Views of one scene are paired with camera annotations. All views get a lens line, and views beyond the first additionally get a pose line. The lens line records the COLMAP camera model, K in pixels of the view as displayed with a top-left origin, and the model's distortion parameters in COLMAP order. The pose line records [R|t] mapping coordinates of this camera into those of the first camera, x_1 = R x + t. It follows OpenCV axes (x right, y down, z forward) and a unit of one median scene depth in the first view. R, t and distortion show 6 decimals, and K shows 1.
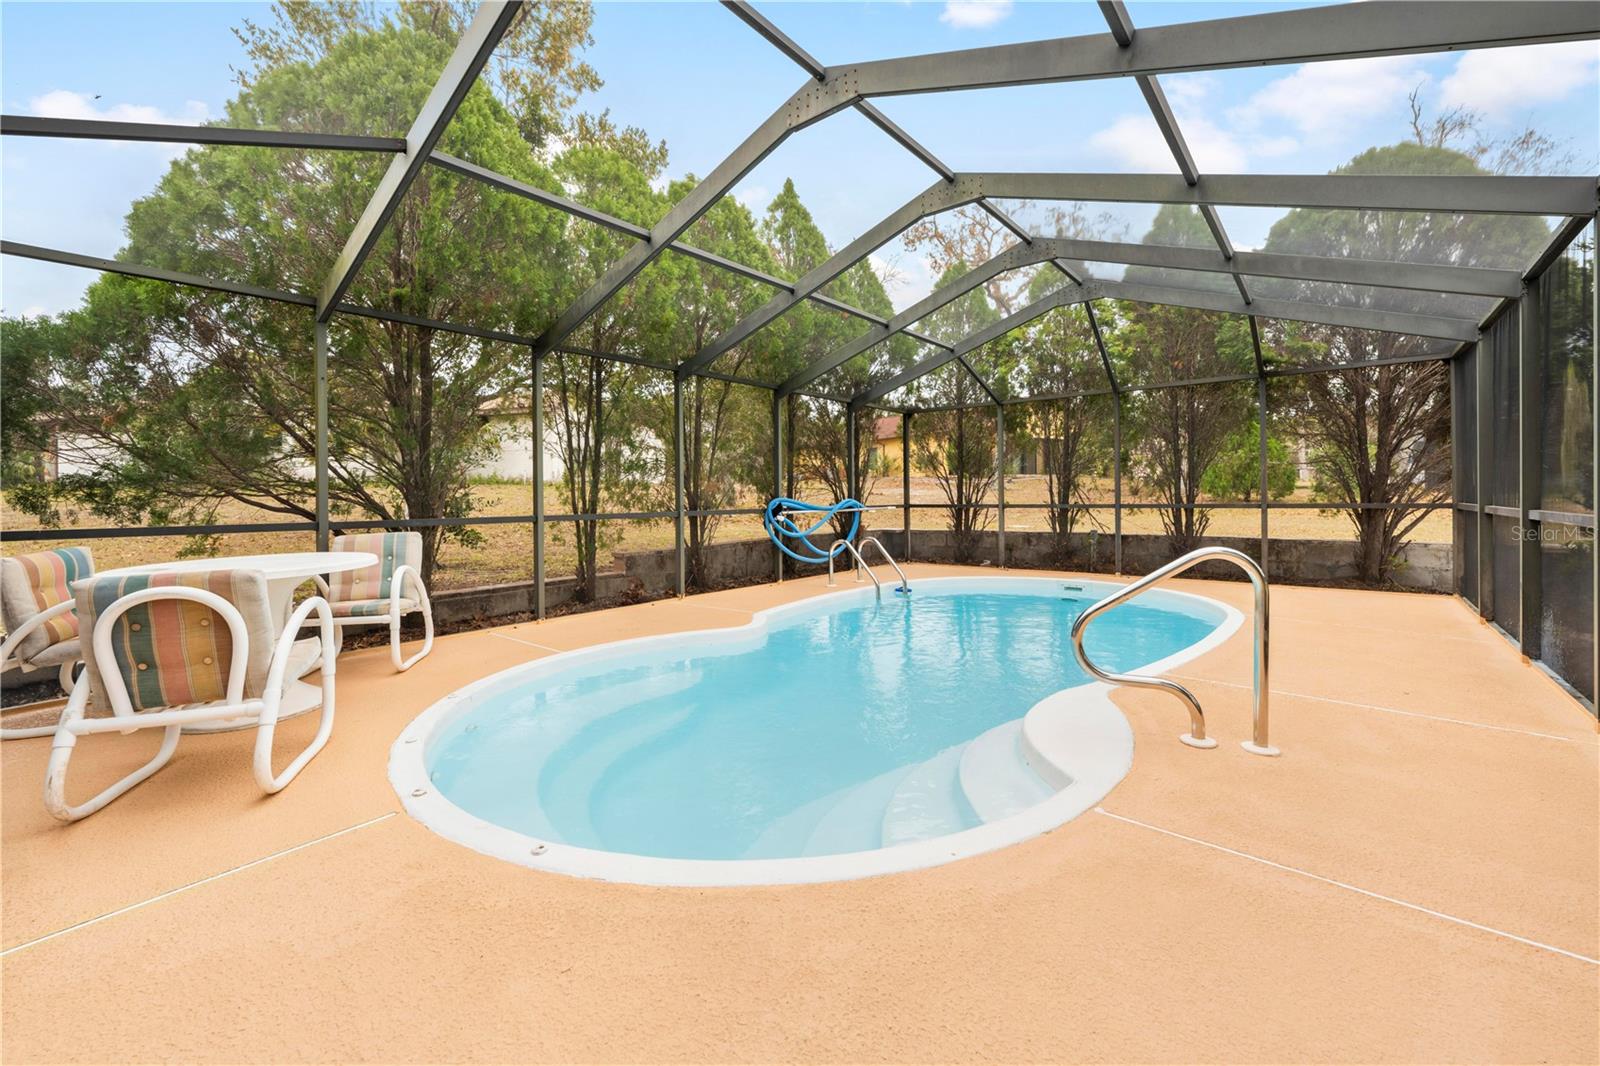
lens RADIAL K [[648.0, 0, 802.2], [0, 648.0, 499.8], [0, 0, 1]] dist [-0.001233, -0.000266]
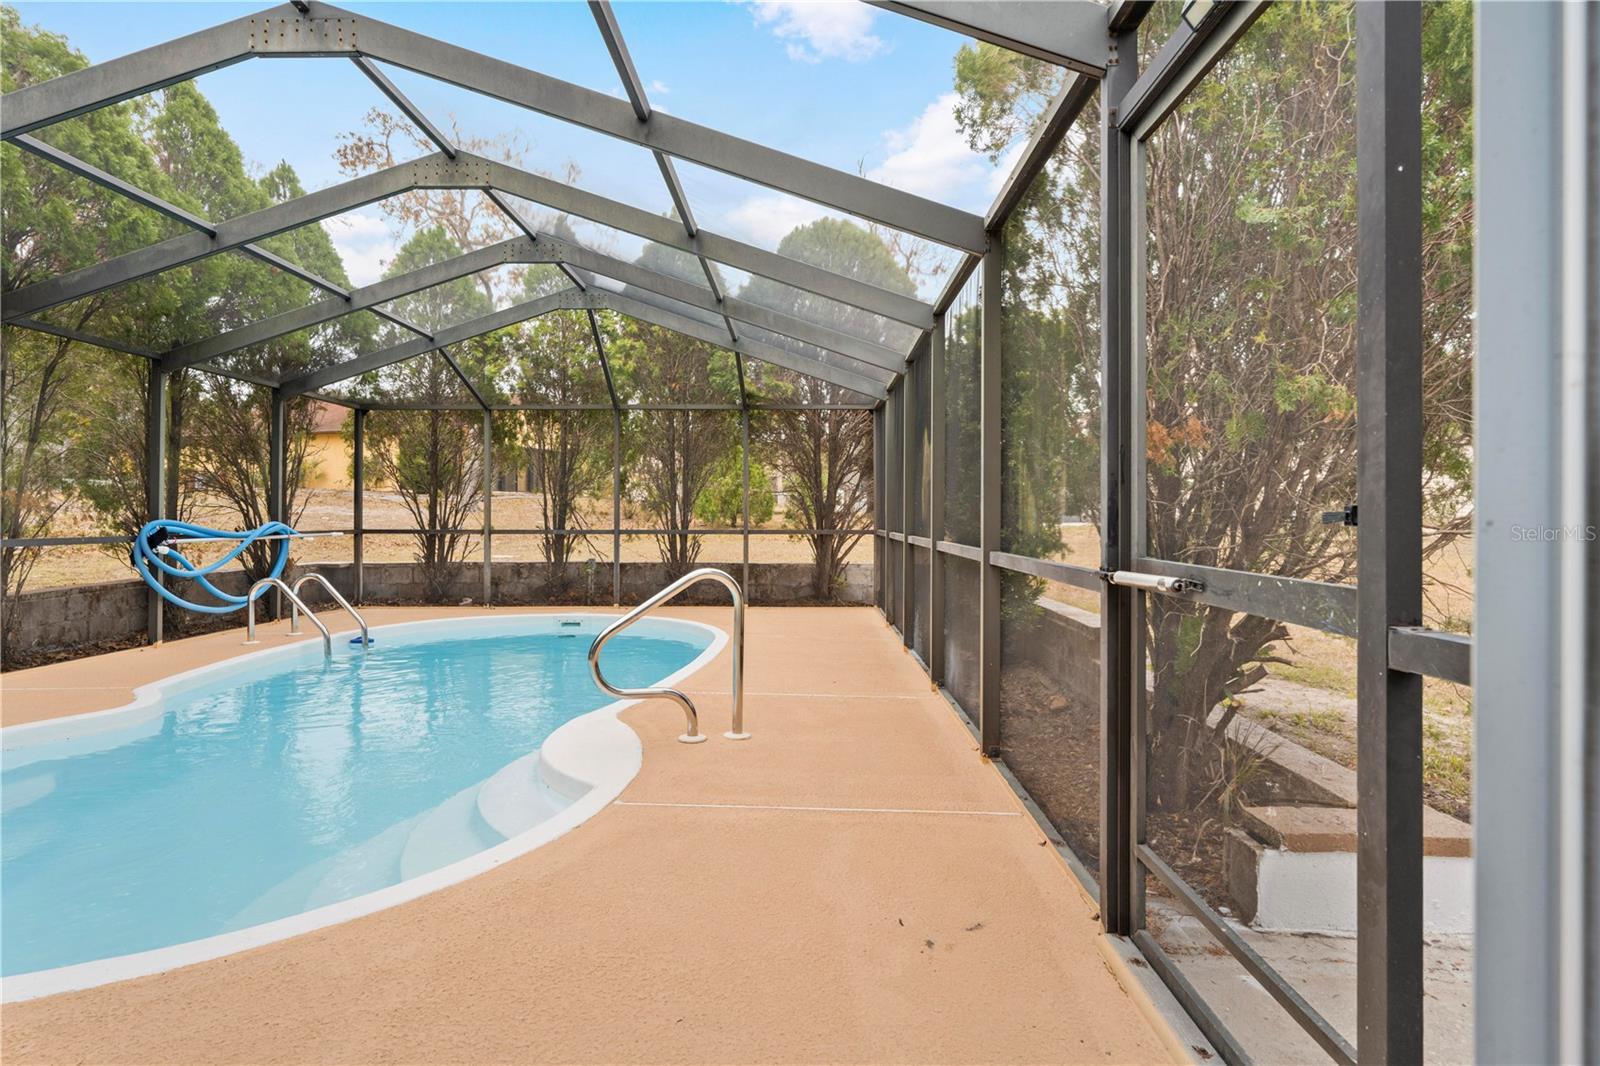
lens RADIAL K [[933.0, 0, 803.3], [0, 933.0, 507.3], [0, 0, 1]] dist [0.004159, 0.001100]
pose [[0.781935, 0.016591, 0.623139, -0.126544], [-0.007465, 0.999823, -0.017252, -0.004244], [-0.623315, 0.008838, 0.781921, -0.194595]]
